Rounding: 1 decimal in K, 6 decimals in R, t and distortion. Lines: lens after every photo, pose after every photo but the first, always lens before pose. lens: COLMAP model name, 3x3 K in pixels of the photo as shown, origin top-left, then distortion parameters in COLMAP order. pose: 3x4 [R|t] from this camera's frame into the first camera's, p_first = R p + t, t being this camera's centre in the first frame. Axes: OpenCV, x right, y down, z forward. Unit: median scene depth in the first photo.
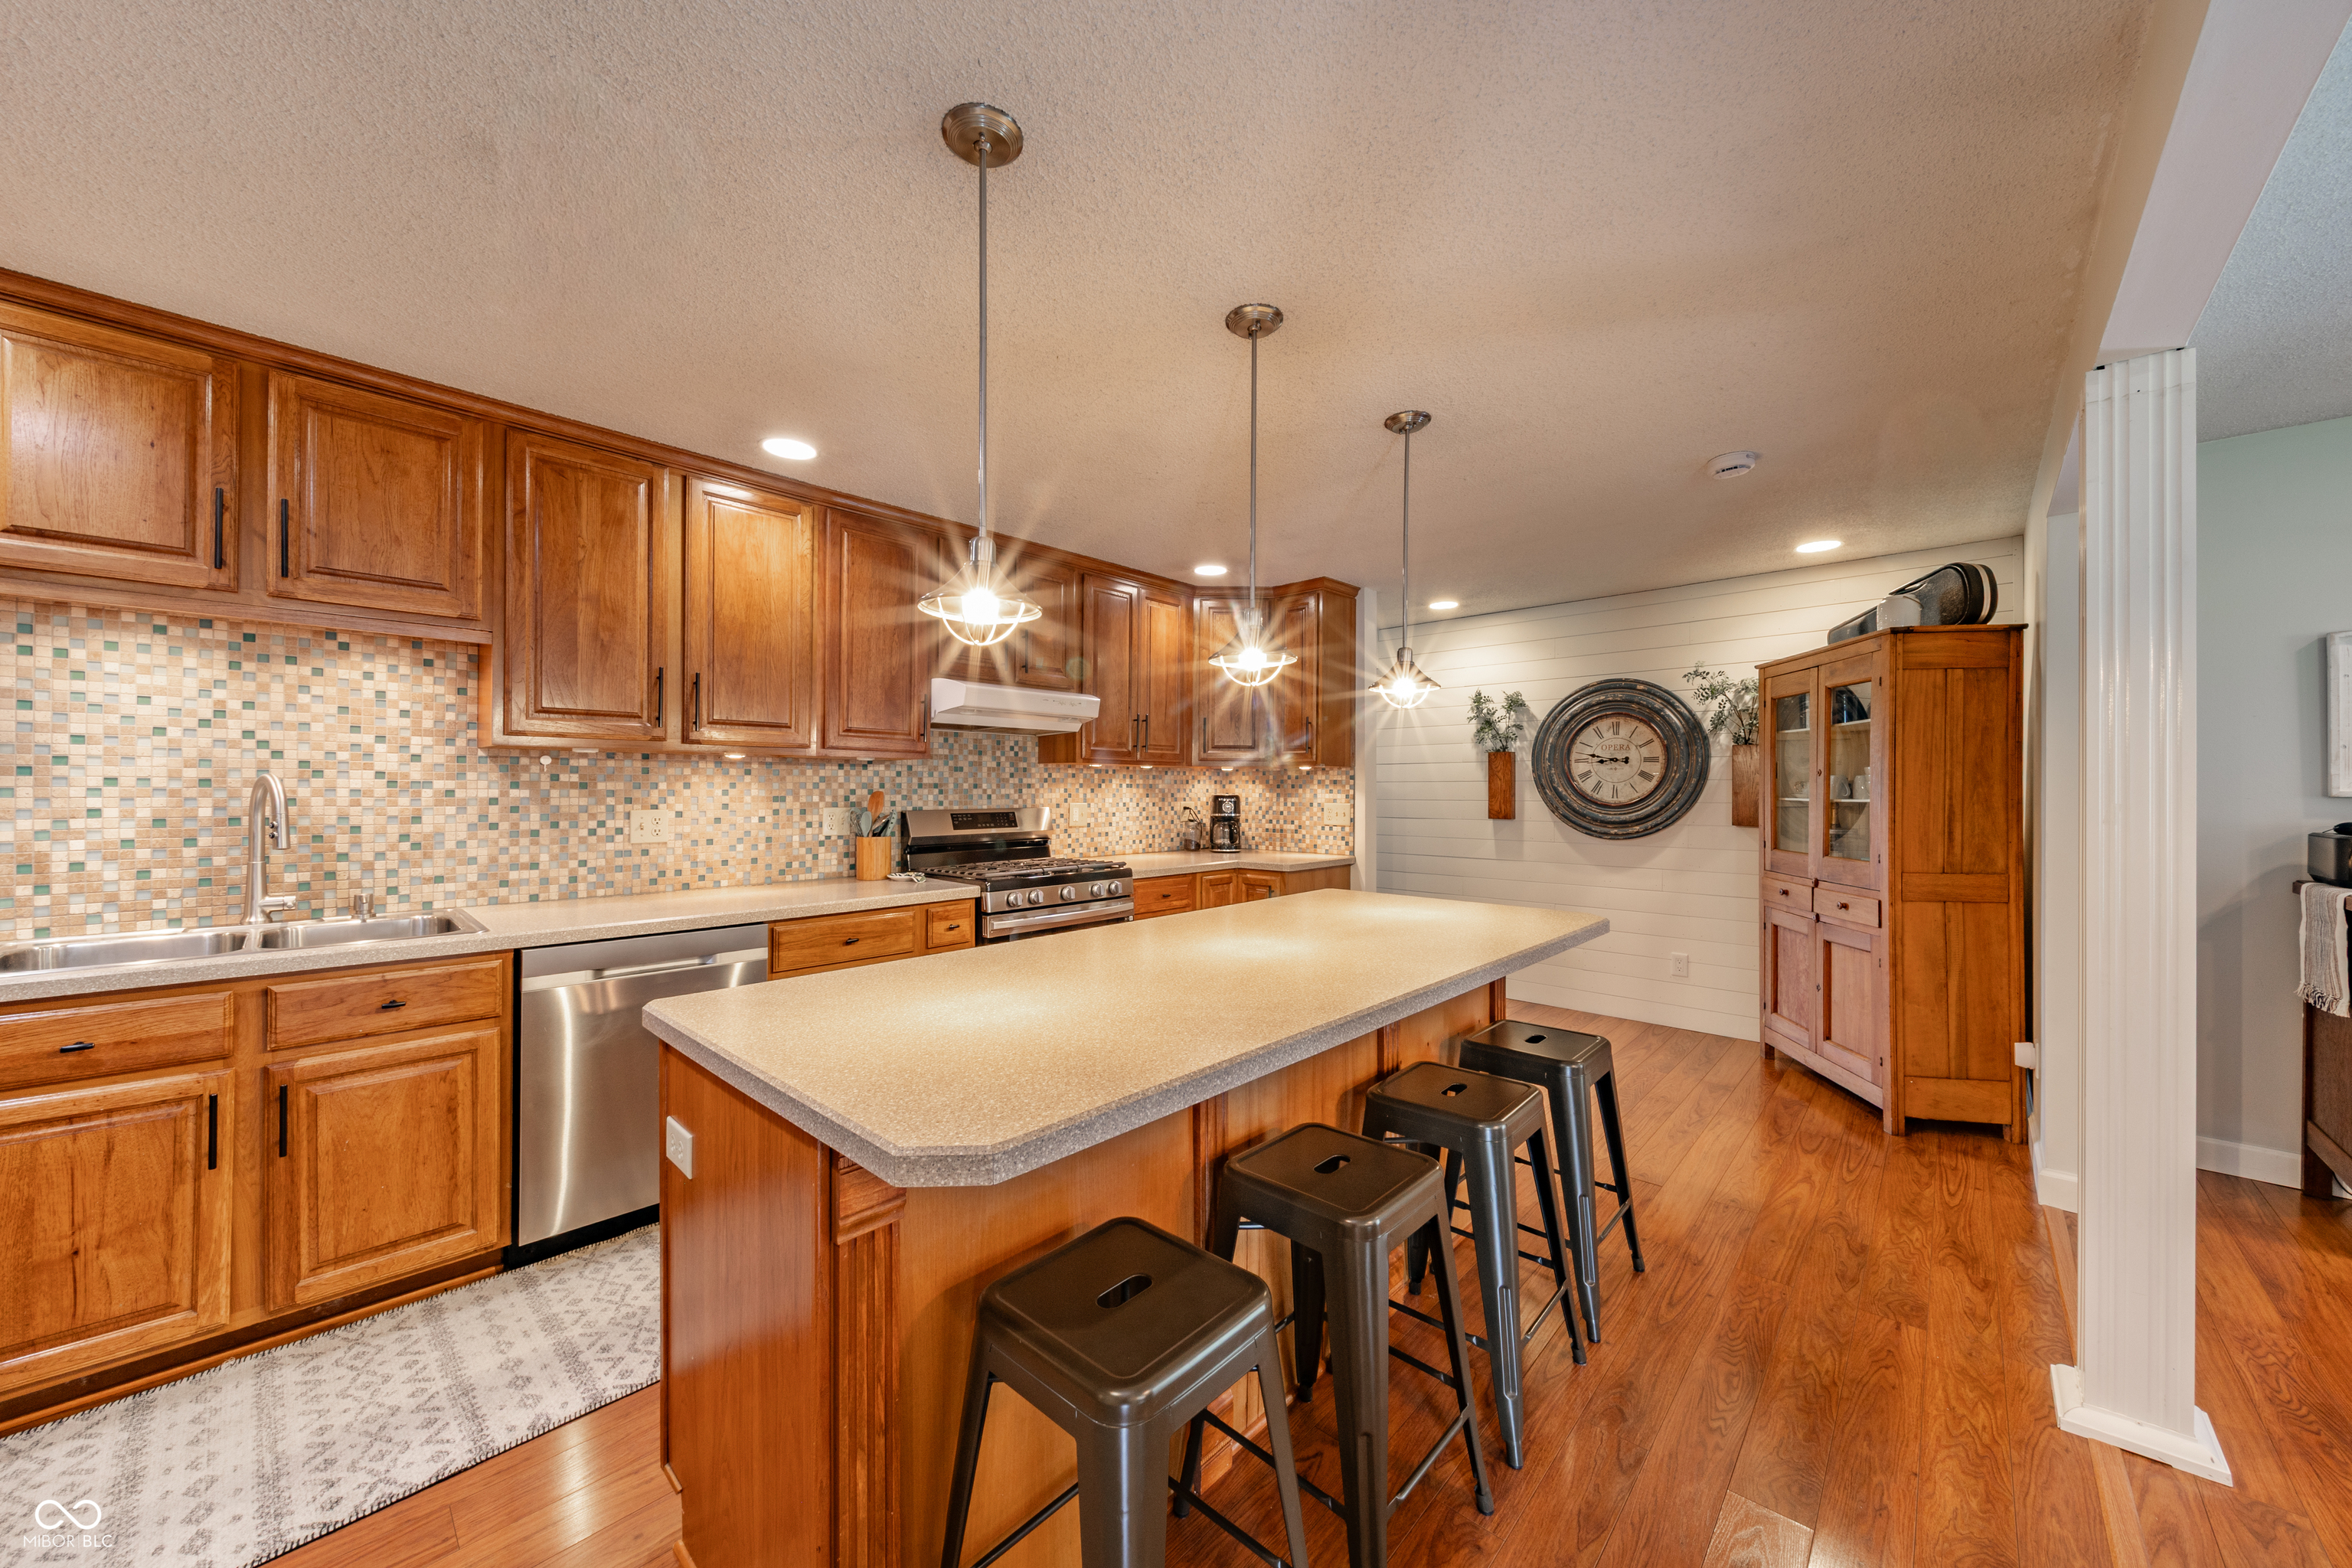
lens RADIAL K [[835.7, 0, 1161.0], [0, 835.7, 788.1], [0, 0, 1]] dist [0.001333, -0.001739]
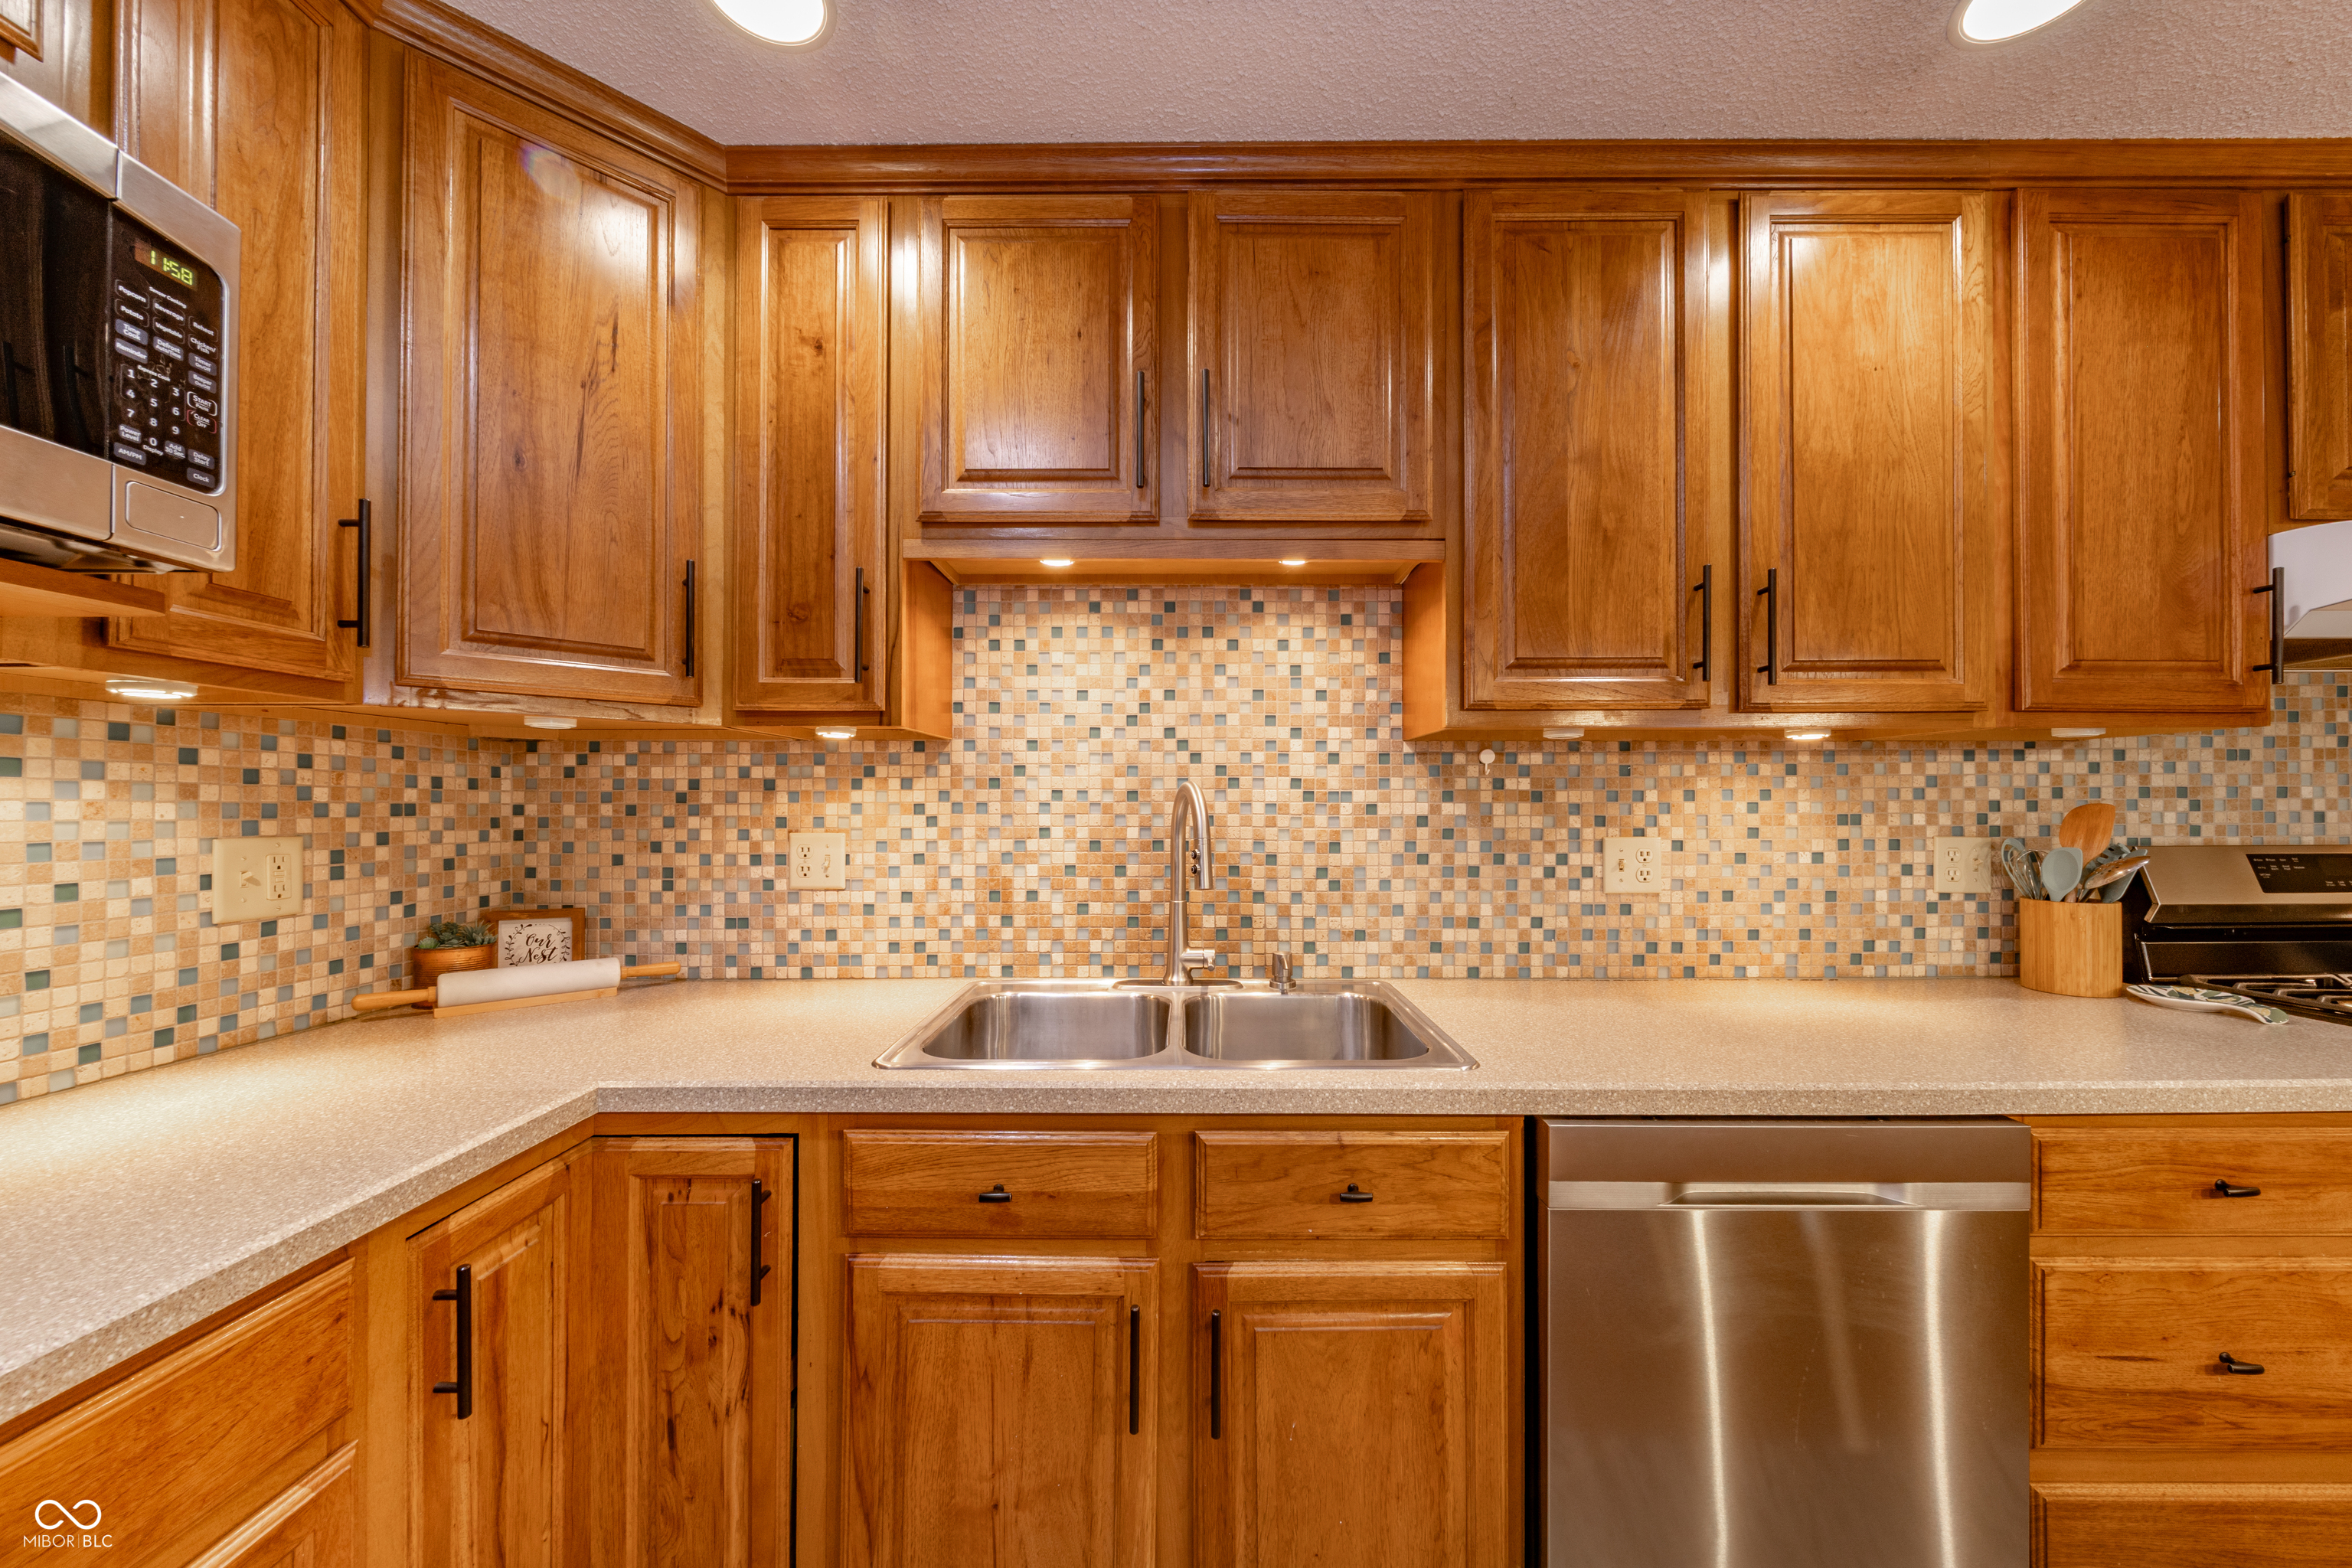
lens RADIAL K [[831.4, 0, 1180.2], [0, 831.4, 797.7], [0, 0, 1]] dist [-0.000372, -0.000480]
pose [[0.688002, -0.012243, -0.725605, -0.497292], [0.004696, 0.999912, -0.012420, 0.005033], [0.725693, 0.005137, 0.687999, 0.449601]]
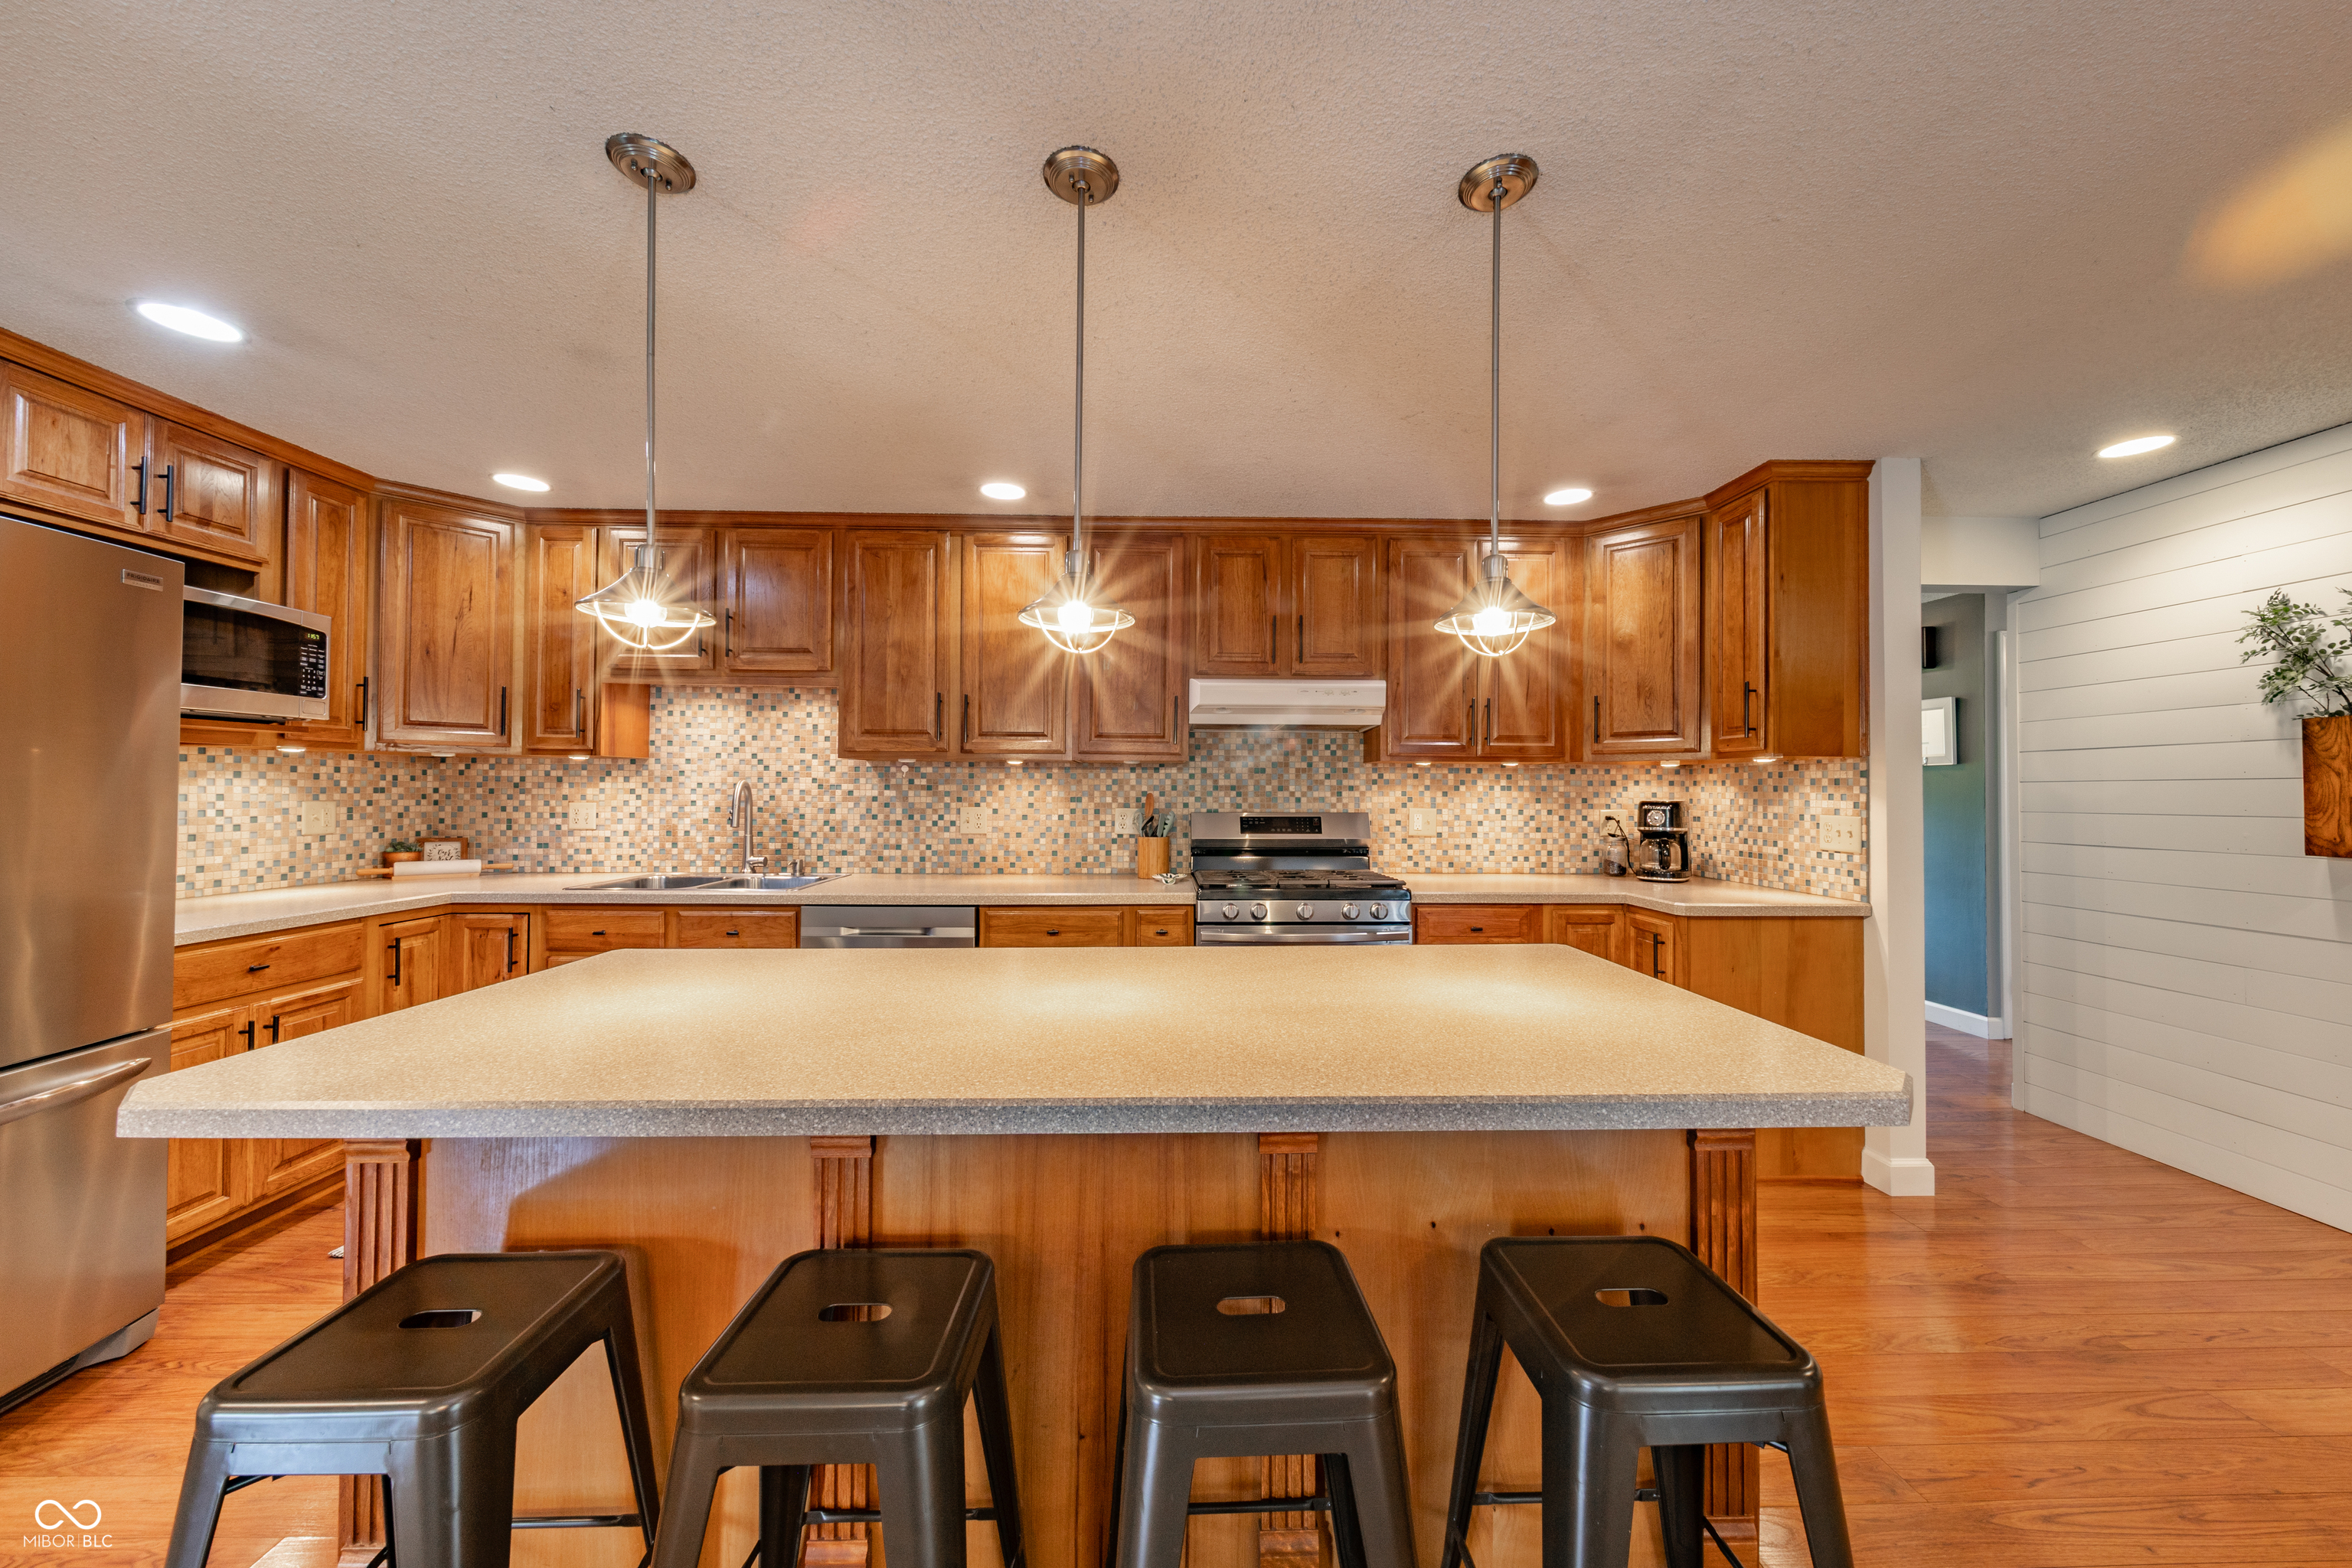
lens RADIAL K [[805.6, 0, 1172.4], [0, 805.6, 779.2], [0, 0, 1]] dist [0.000365, -0.000121]
pose [[0.707283, -0.009035, -0.706873, 0.546725], [-0.002545, 0.999879, -0.015327, 0.002524], [0.706926, 0.012639, 0.707175, 0.440005]]
